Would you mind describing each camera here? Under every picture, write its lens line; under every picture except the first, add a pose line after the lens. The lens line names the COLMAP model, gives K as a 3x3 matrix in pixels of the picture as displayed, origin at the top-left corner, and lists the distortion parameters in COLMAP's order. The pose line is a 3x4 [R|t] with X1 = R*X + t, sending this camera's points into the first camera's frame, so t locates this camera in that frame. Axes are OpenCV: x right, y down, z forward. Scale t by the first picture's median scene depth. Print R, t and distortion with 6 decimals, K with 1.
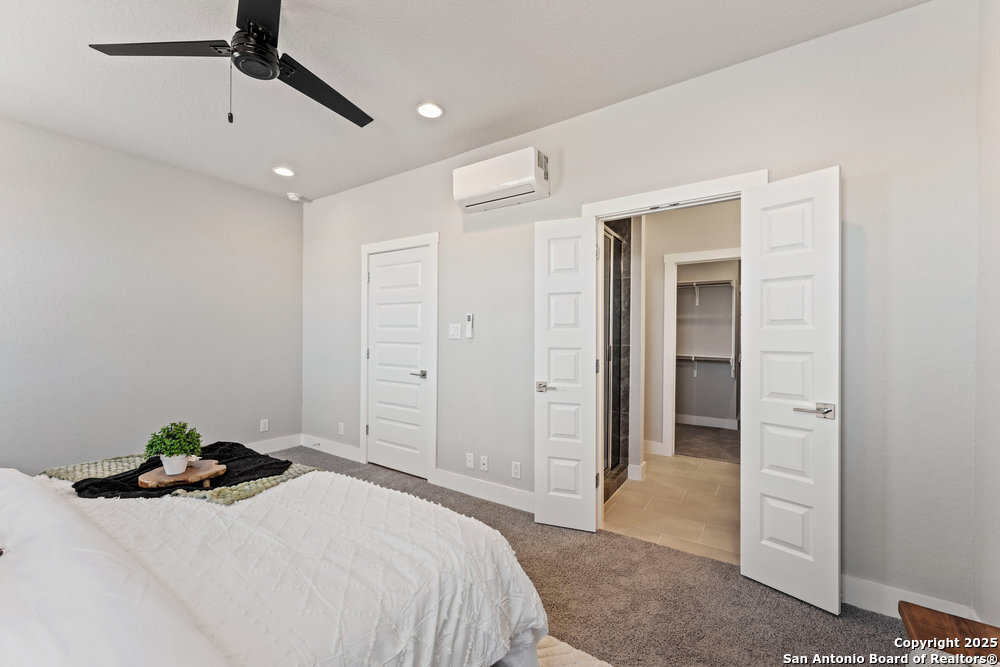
lens RADIAL K [[404.8, 0, 495.7], [0, 404.8, 336.5], [0, 0, 1]] dist [0.000649, 0.000581]
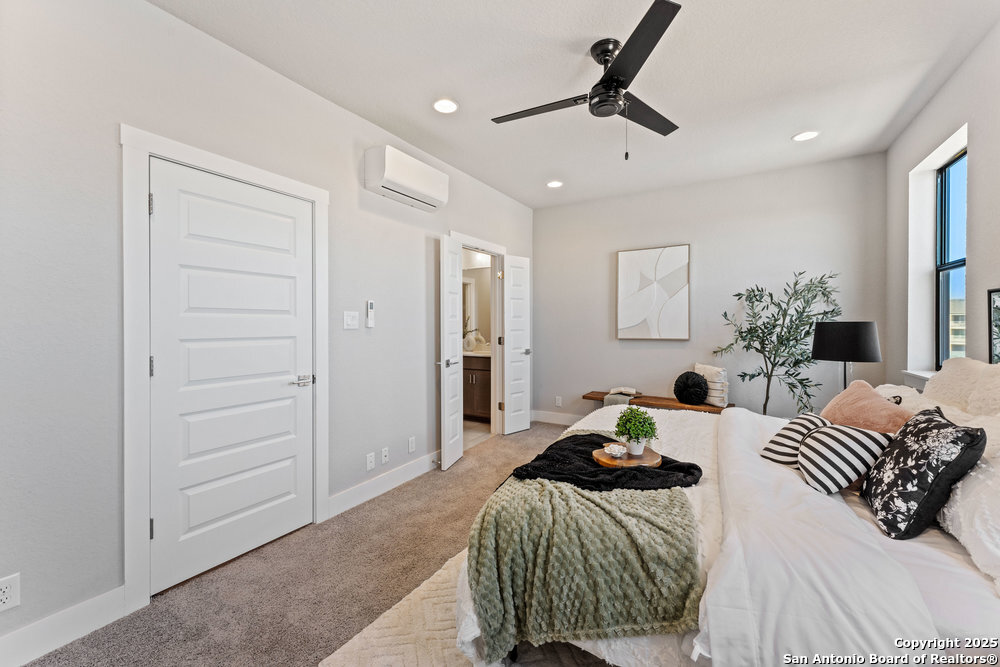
lens RADIAL K [[410.2, 0, 489.7], [0, 410.2, 325.5], [0, 0, 1]] dist [-0.000051, 0.000006]
pose [[-0.055626, -0.009203, 0.998409, -0.991257], [0.009246, 0.999910, 0.009732, -0.006940], [-0.998409, 0.009773, -0.055536, 0.771784]]
